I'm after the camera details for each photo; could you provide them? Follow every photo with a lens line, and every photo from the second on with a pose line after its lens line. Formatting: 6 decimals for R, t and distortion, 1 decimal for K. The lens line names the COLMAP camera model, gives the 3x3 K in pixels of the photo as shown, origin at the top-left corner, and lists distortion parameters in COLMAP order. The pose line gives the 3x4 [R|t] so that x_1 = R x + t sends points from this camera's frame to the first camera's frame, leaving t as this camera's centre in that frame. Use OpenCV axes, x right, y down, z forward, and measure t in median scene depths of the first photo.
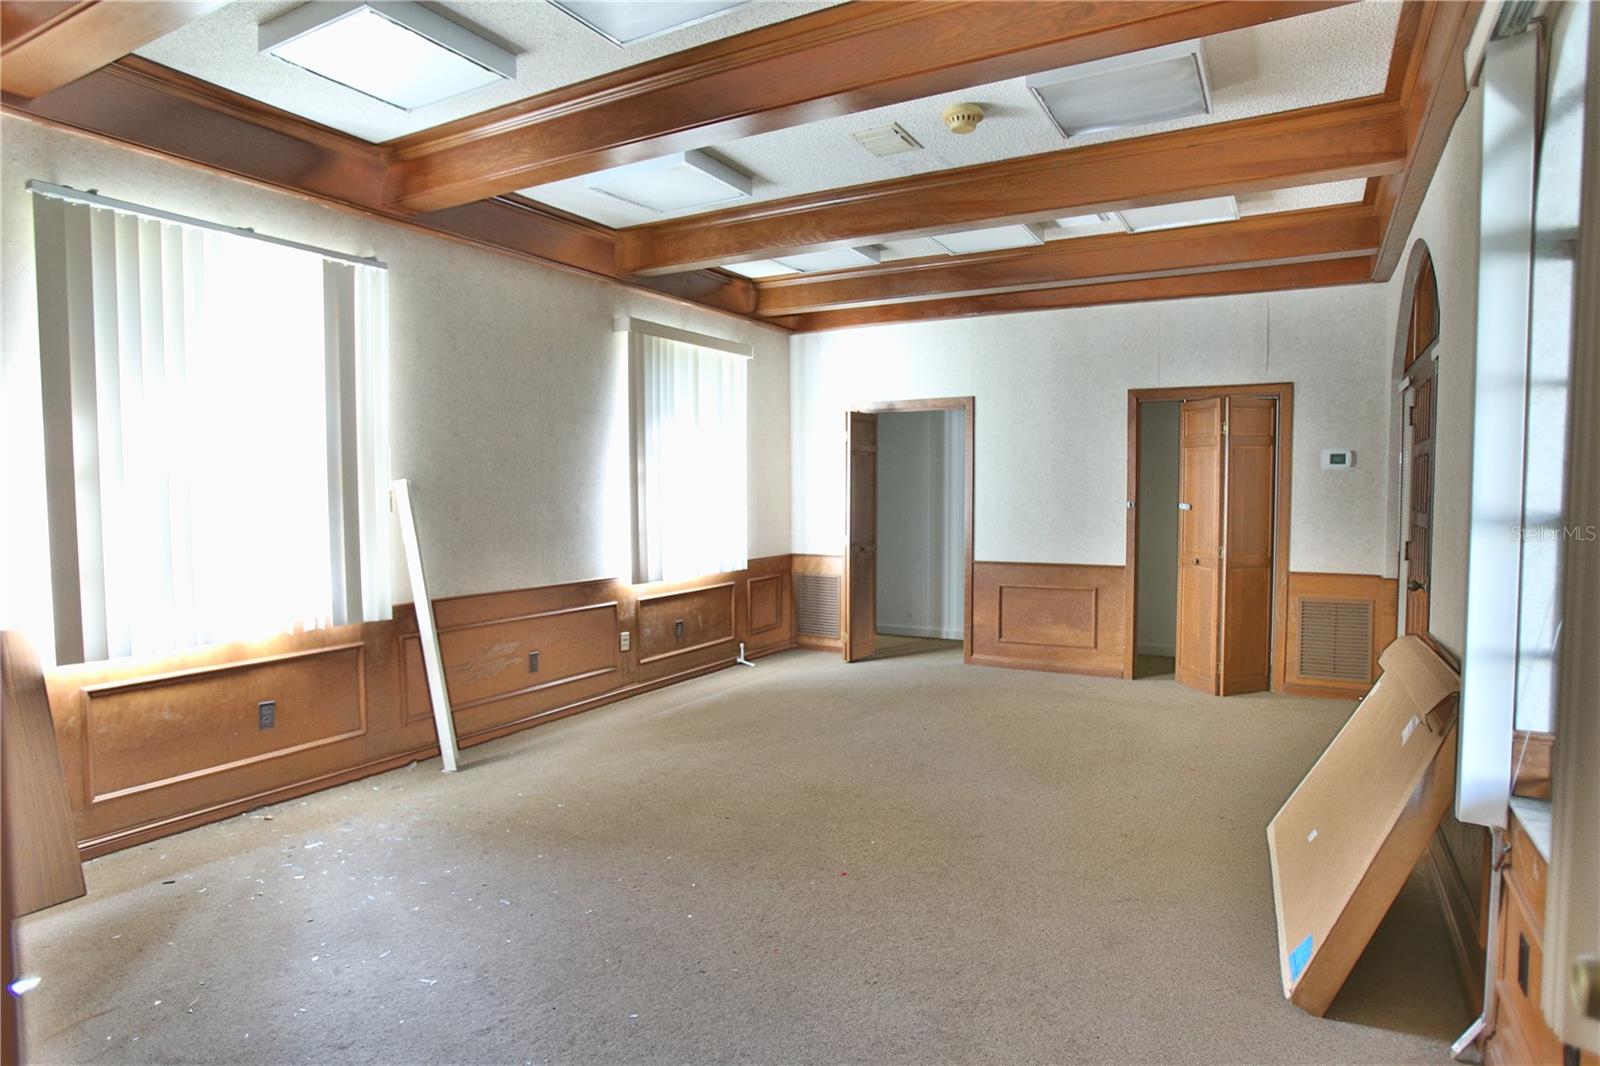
lens RADIAL K [[910.9, 0, 798.2], [0, 910.9, 534.6], [0, 0, 1]] dist [-0.051055, 0.025011]
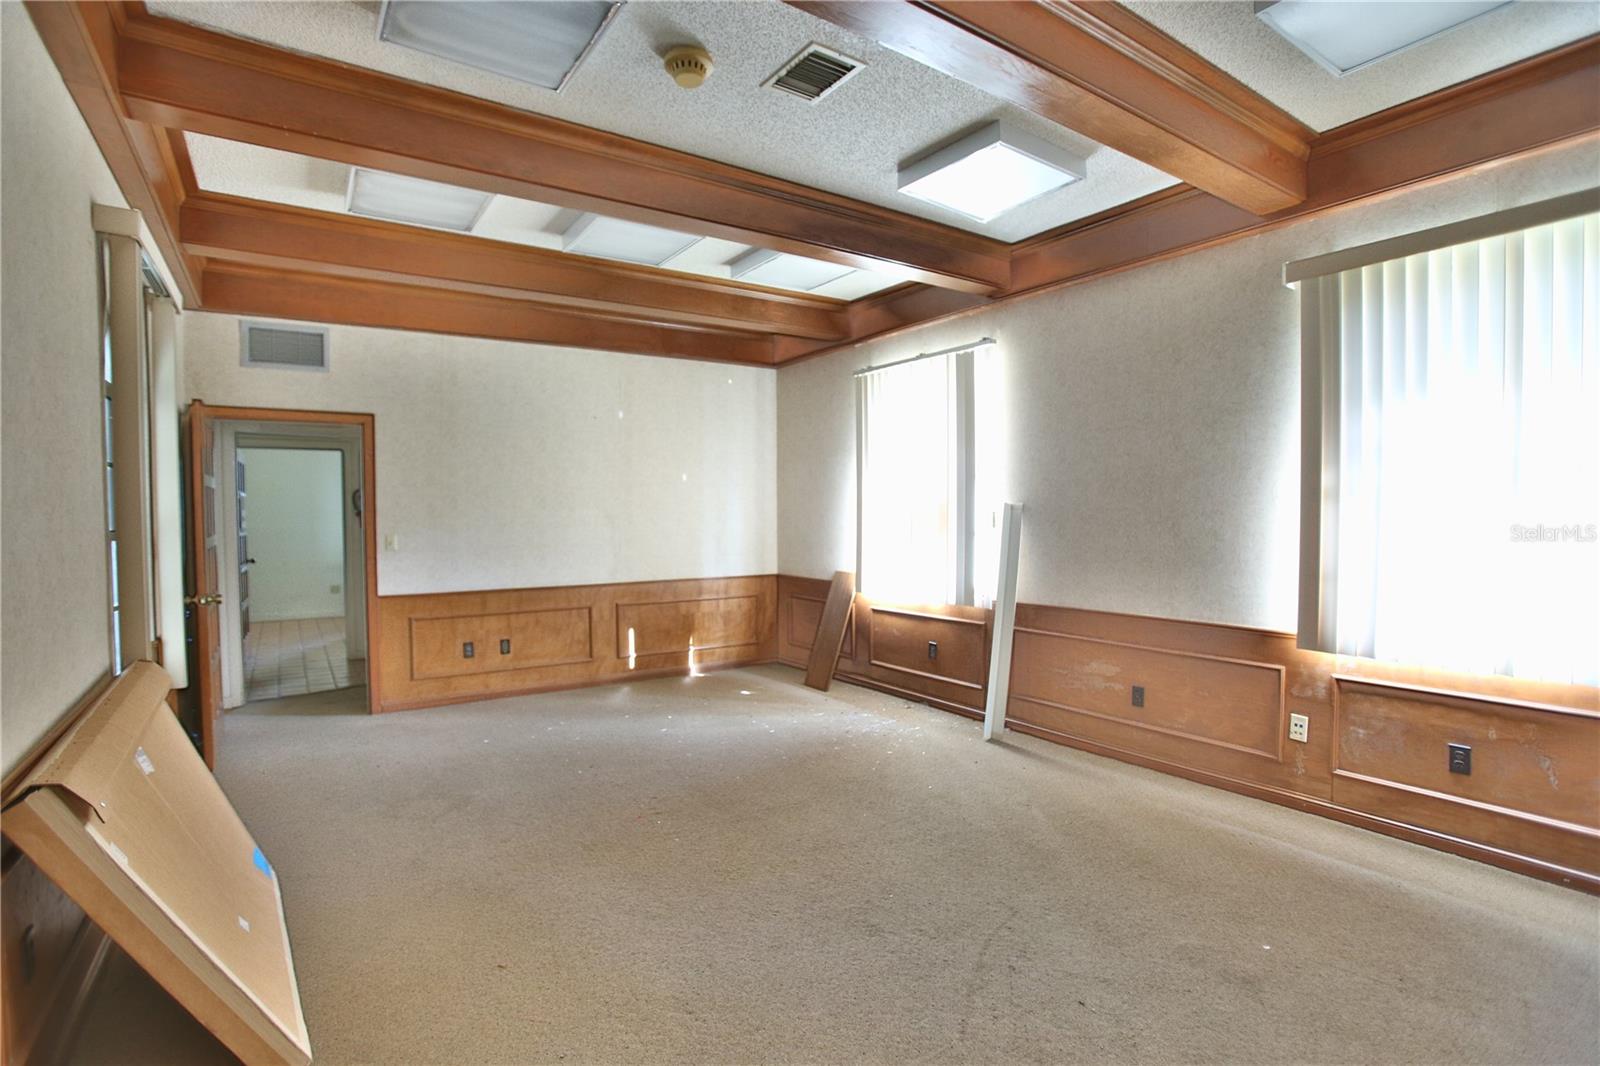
lens RADIAL K [[778.9, 0, 797.6], [0, 778.9, 538.5], [0, 0, 1]] dist [-0.033708, 0.012144]
pose [[-0.429542, 0.033519, -0.902424, 0.598726], [-0.042284, 0.997468, 0.057176, -0.053655], [0.902056, 0.062718, -0.427037, 1.067836]]
